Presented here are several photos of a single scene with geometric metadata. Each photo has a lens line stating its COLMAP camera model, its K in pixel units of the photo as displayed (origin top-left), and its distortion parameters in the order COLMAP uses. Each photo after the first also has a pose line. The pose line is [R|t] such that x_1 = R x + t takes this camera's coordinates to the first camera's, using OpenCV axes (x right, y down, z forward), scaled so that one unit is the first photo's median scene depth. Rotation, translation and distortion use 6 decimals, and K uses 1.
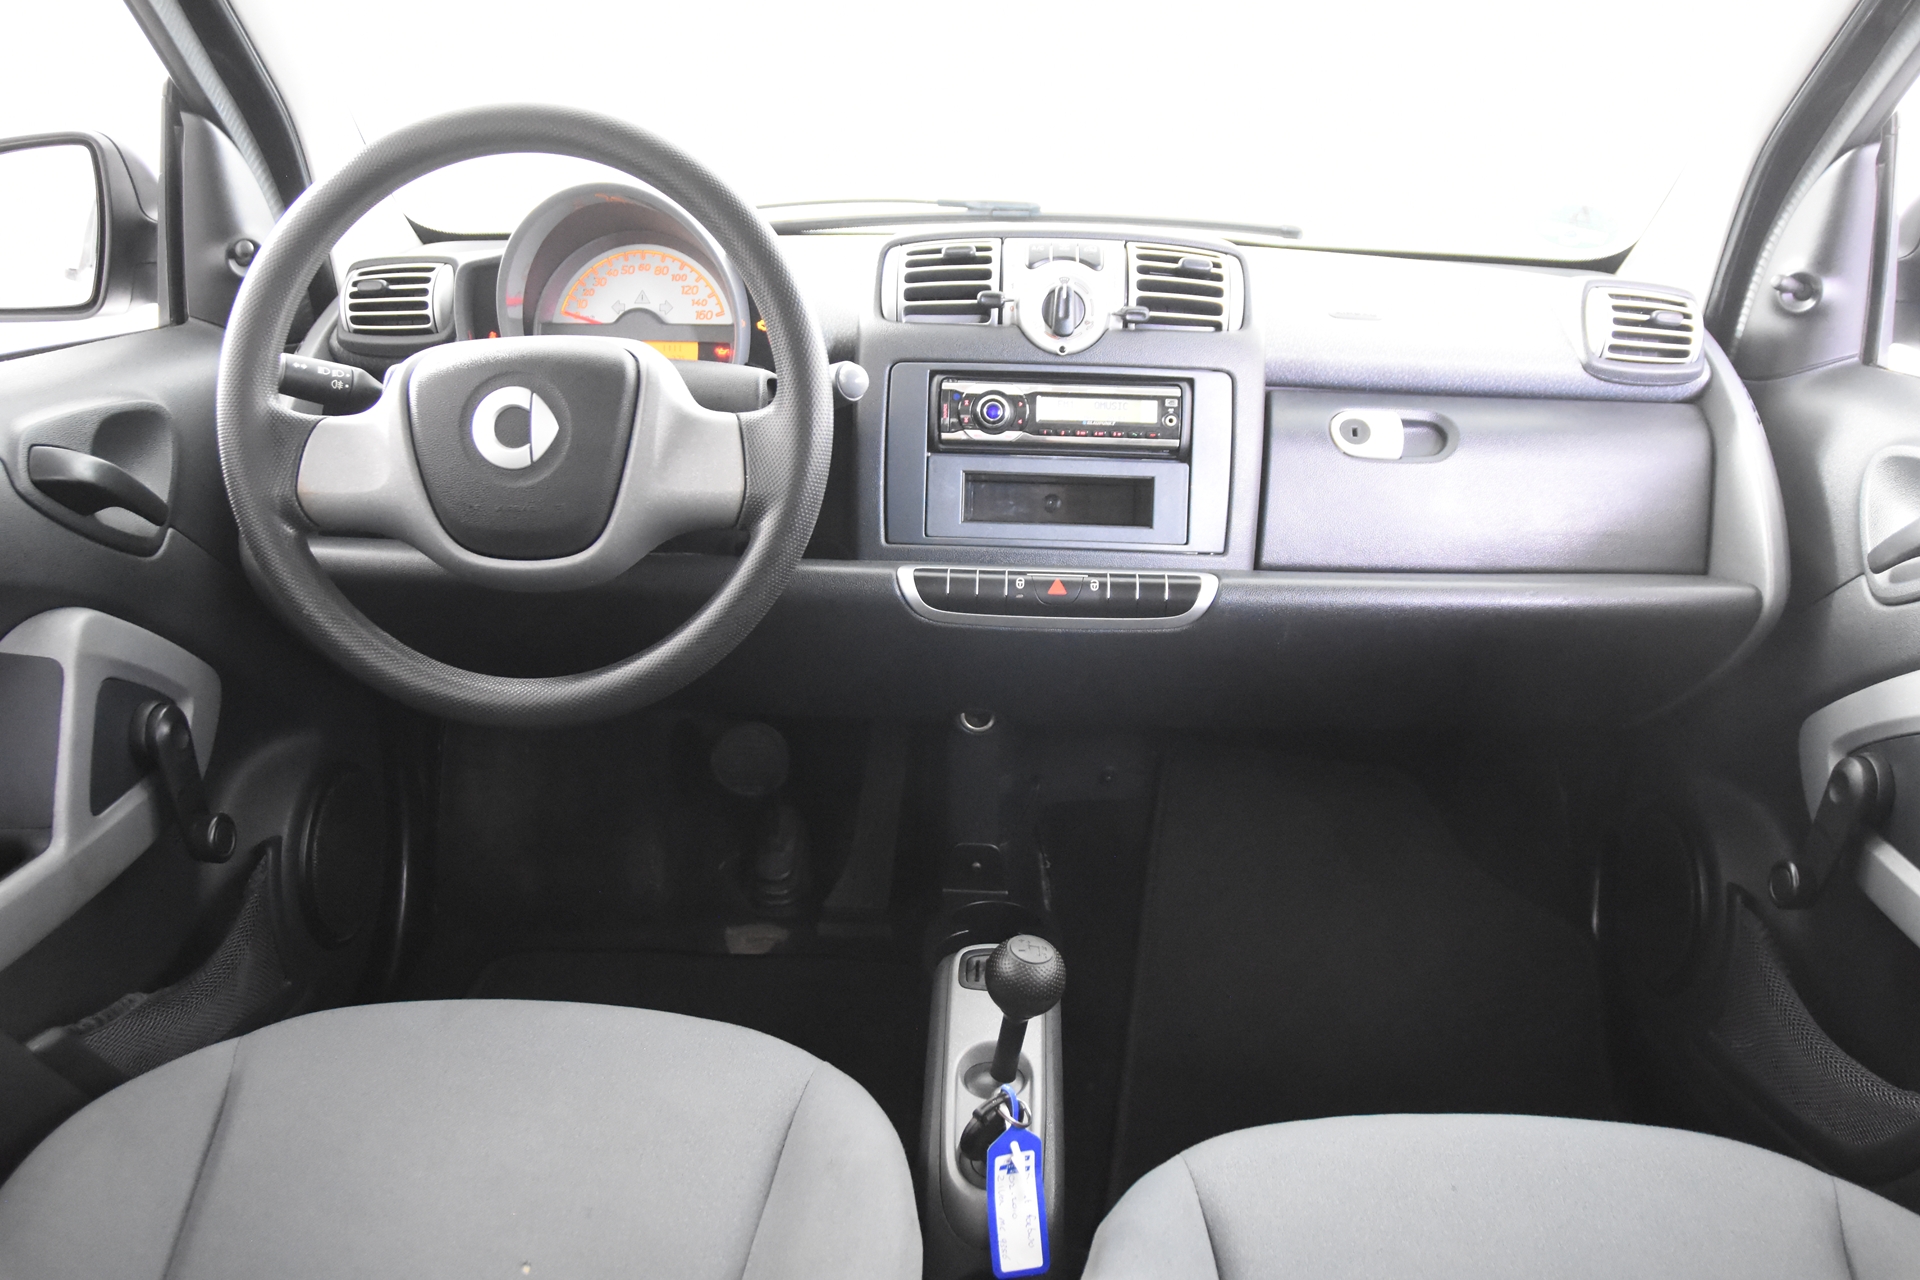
lens RADIAL K [[1578.6, 0, 969.7], [0, 1578.6, 633.1], [0, 0, 1]] dist [-0.095311, 0.102346]
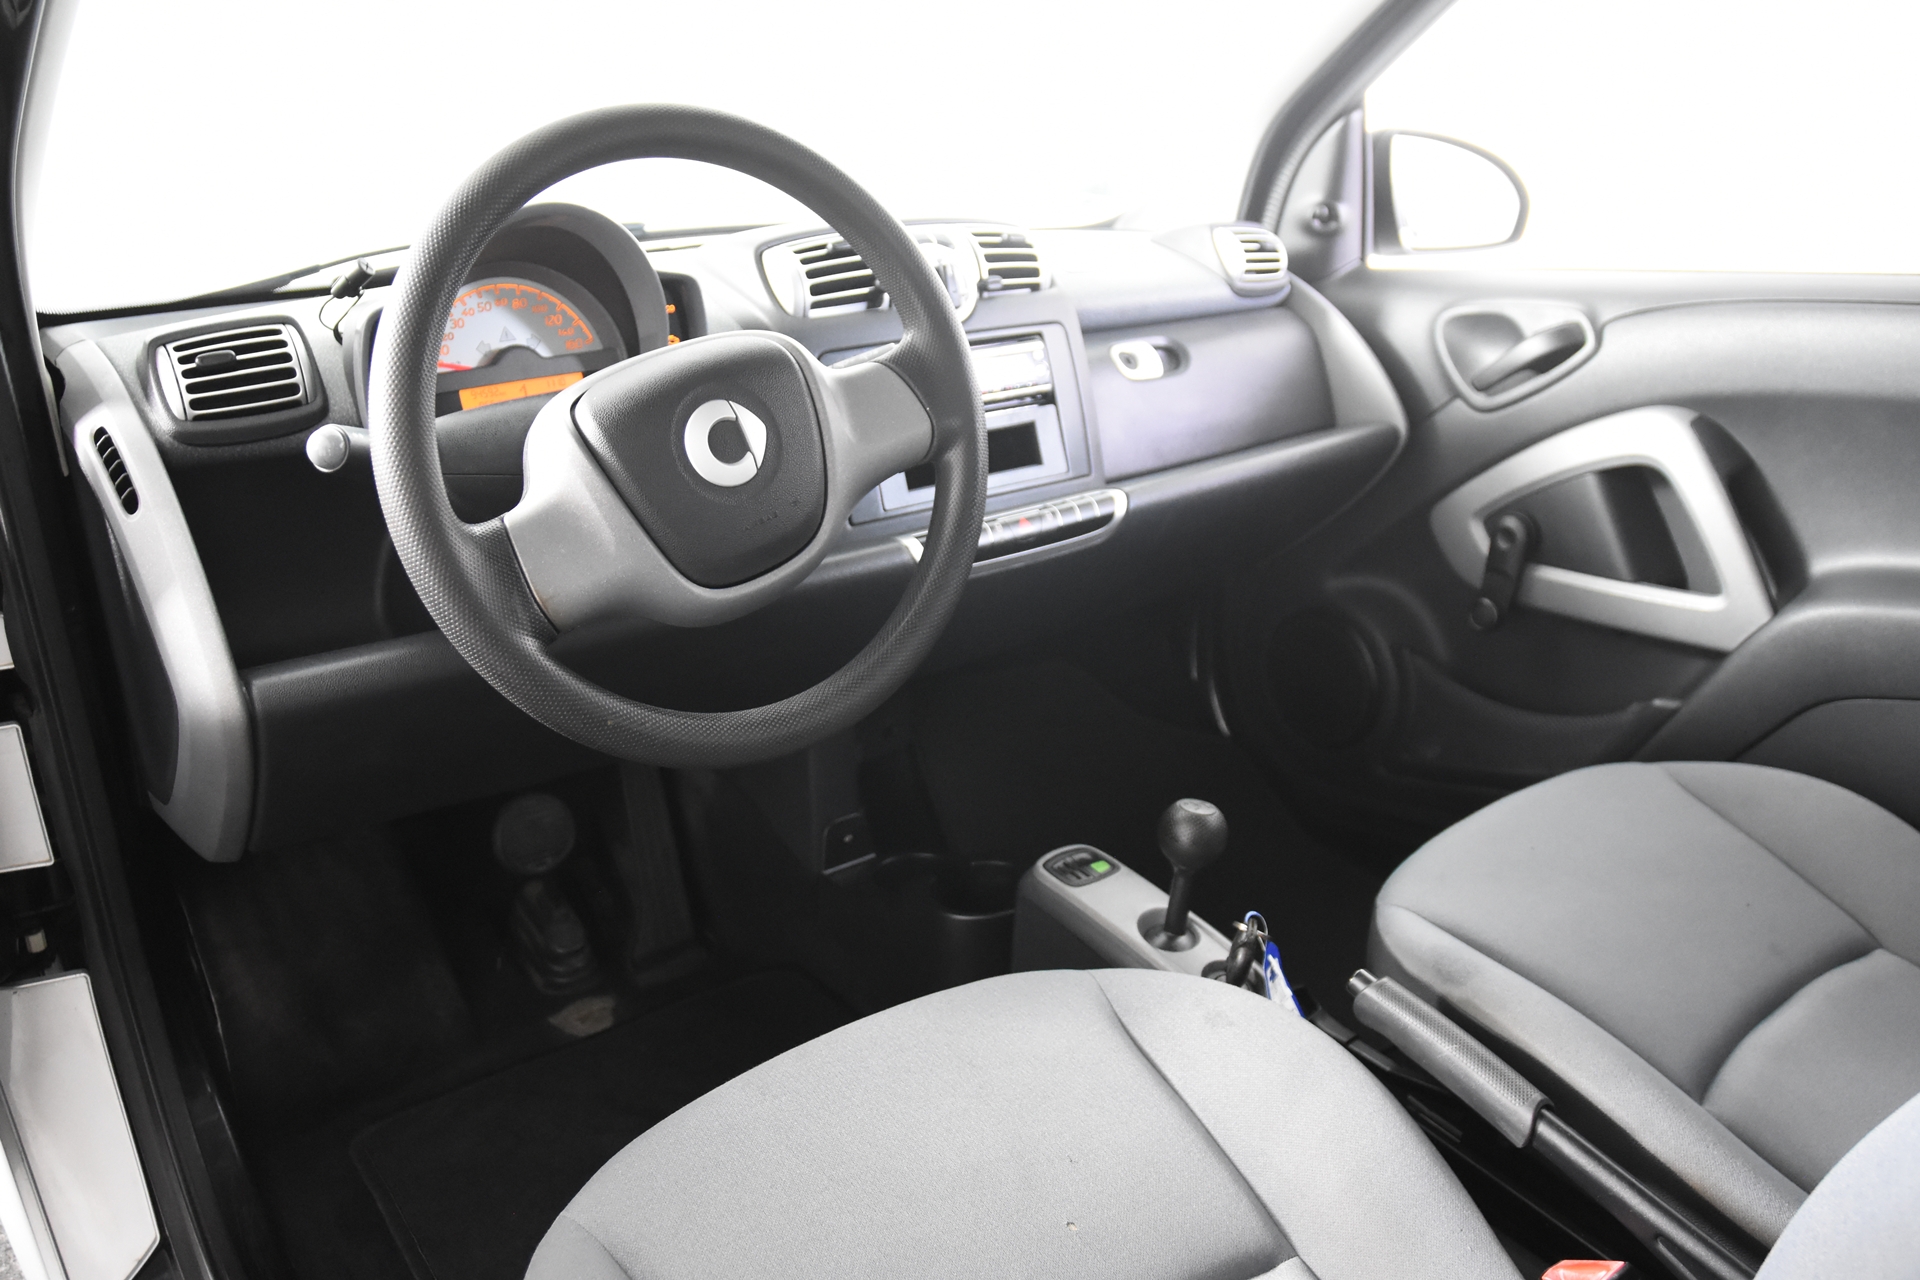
lens RADIAL K [[1578.6, 0, 958.3], [0, 1578.6, 660.7], [0, 0, 1]] dist [-0.095311, 0.102346]
pose [[0.741211, -0.254161, 0.621296, -0.683250], [0.260232, 0.961967, 0.083064, -0.040533], [-0.618778, 0.100113, 0.779161, 0.154888]]
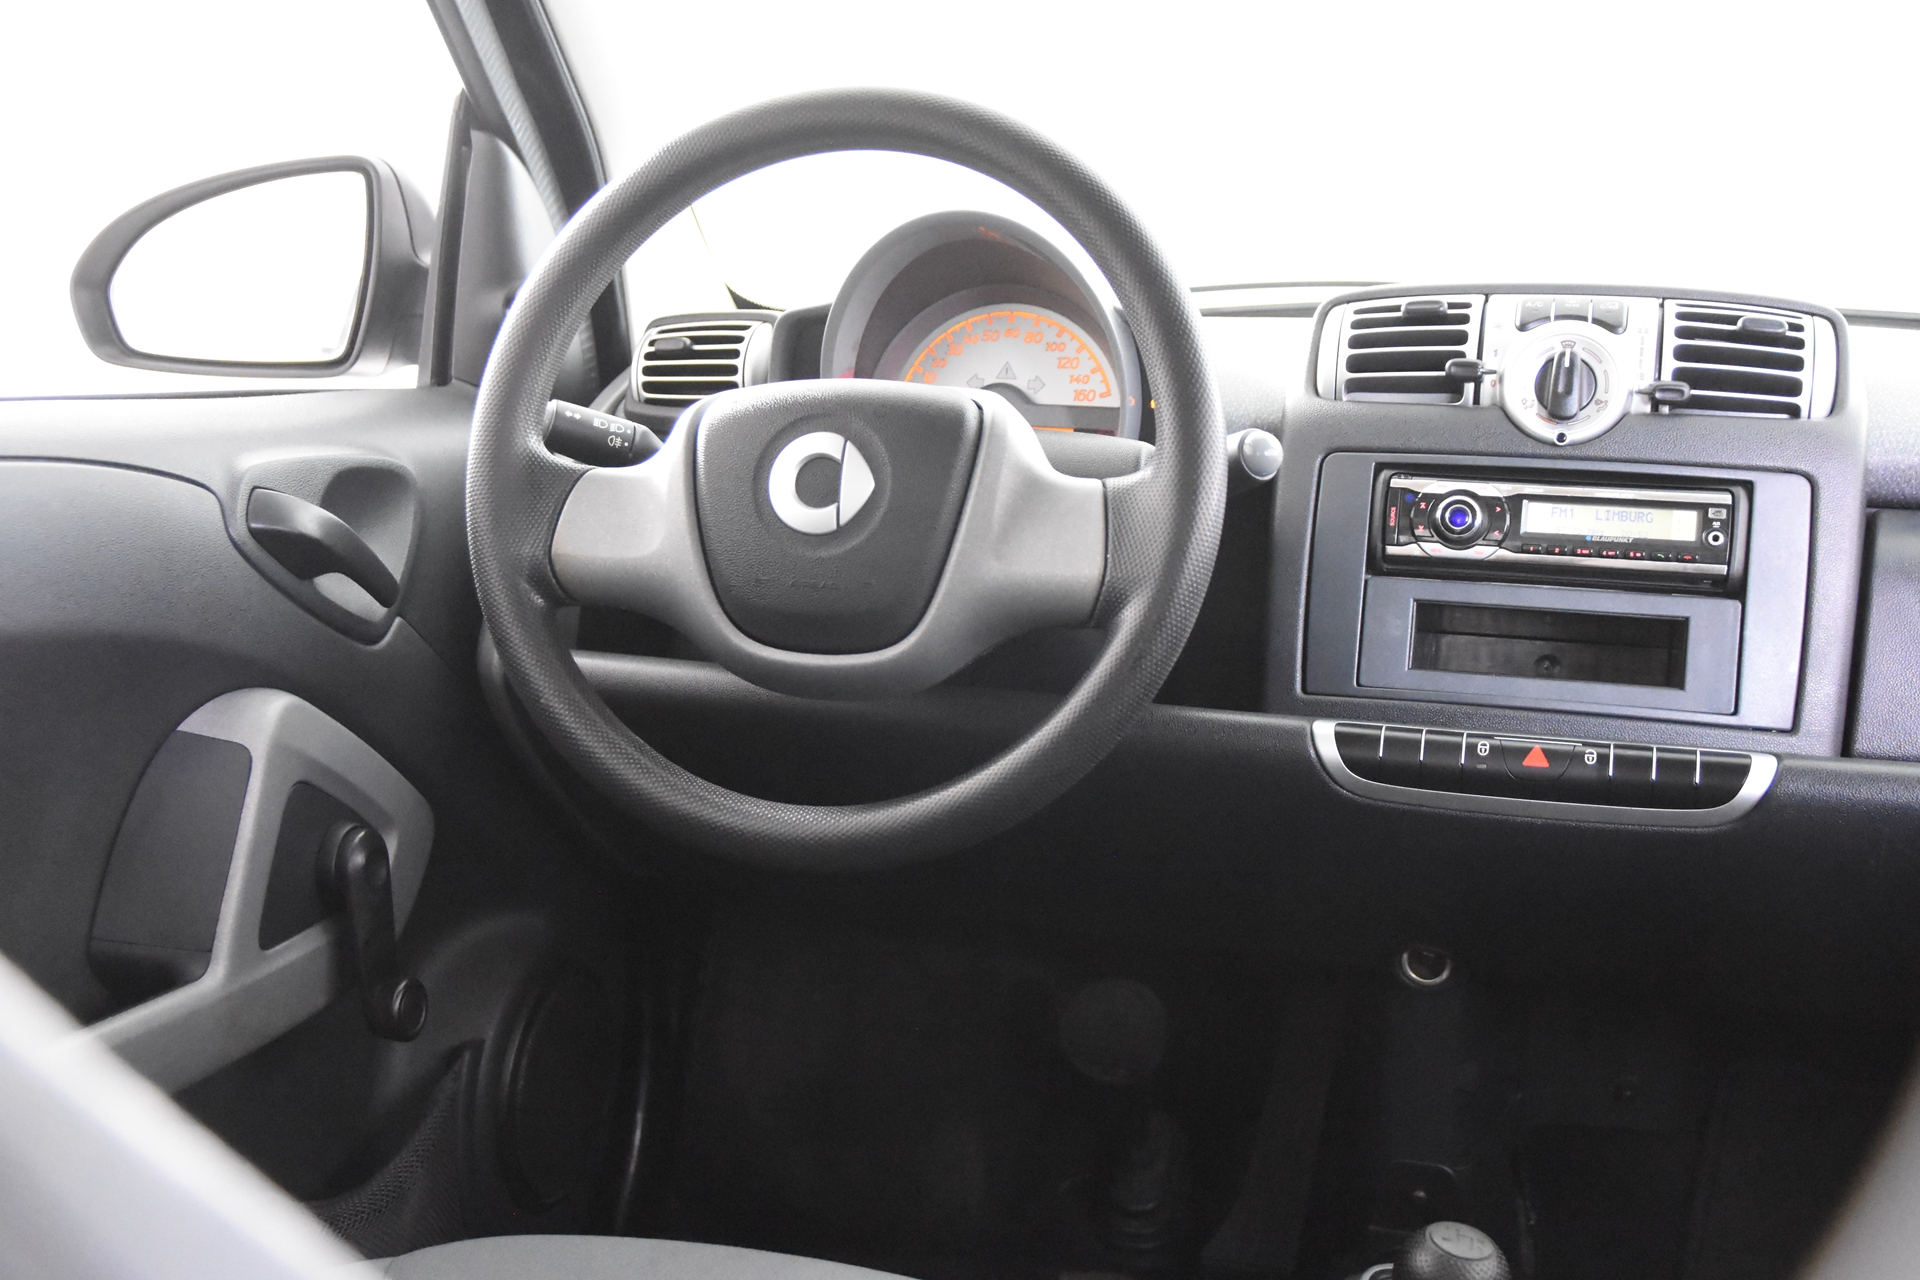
lens RADIAL K [[2267.9, 0, 948.4], [0, 2267.9, 623.6], [0, 0, 1]] dist [0.032869, 0.000000]
pose [[0.968417, 0.045383, -0.245169, 0.045699], [-0.086757, 0.983184, -0.160694, 0.096615], [0.233754, 0.176889, 0.956070, -0.054056]]
